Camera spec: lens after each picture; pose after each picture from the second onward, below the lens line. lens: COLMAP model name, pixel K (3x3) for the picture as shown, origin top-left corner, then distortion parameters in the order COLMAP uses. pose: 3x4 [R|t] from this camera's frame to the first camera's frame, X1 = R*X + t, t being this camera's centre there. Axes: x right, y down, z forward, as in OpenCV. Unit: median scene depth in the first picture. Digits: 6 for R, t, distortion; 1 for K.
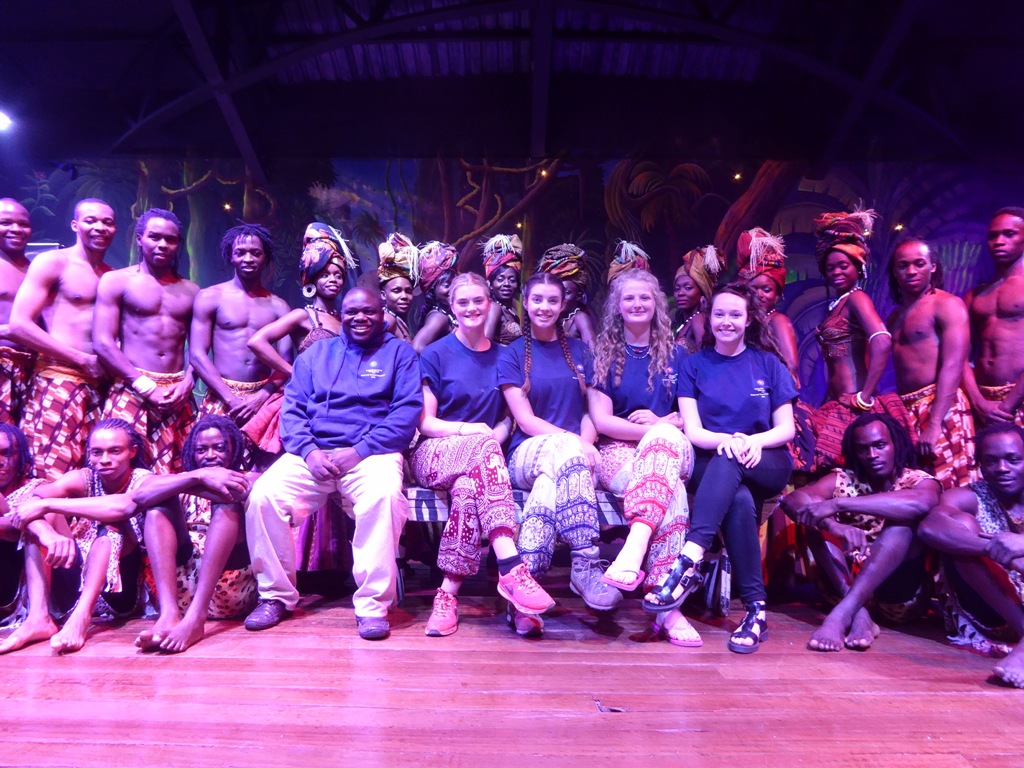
lens RADIAL K [[728.9, 0, 516.8], [0, 728.9, 384.0], [0, 0, 1]] dist [-0.031720, 0.021307]
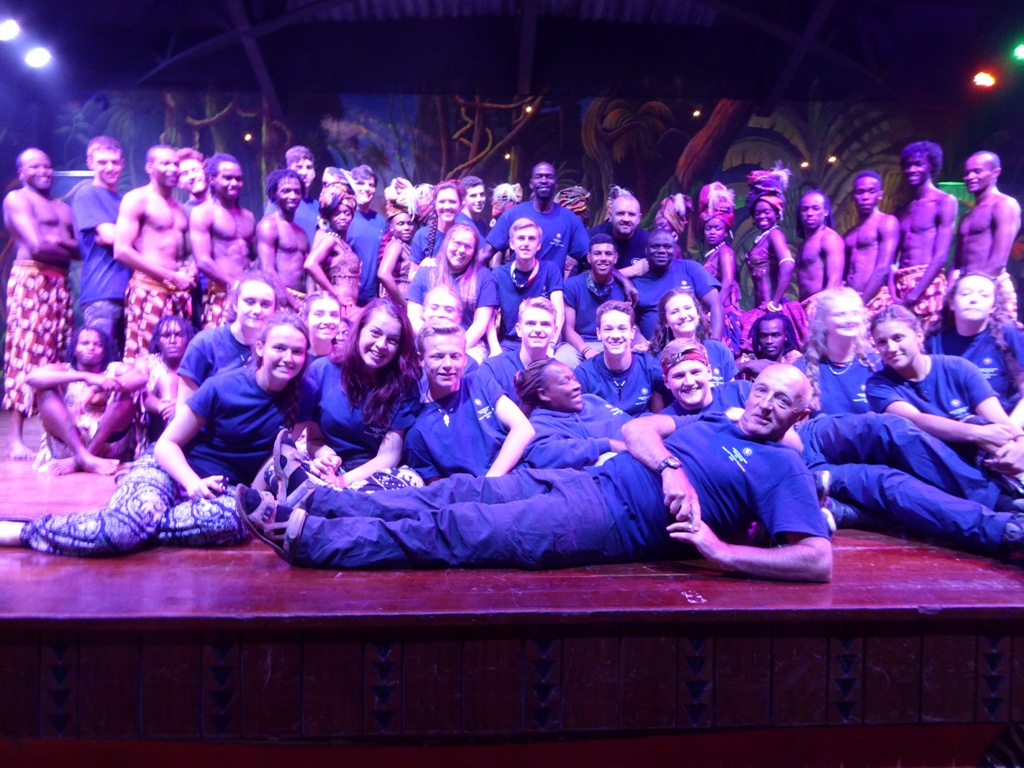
lens RADIAL K [[728.9, 0, 511.3], [0, 728.9, 376.4], [0, 0, 1]] dist [-0.031720, 0.021307]
pose [[0.998733, -0.008497, 0.049599, -0.051142], [0.002923, 0.993773, 0.111388, -0.000870], [-0.050237, -0.111102, 0.992538, -0.176433]]
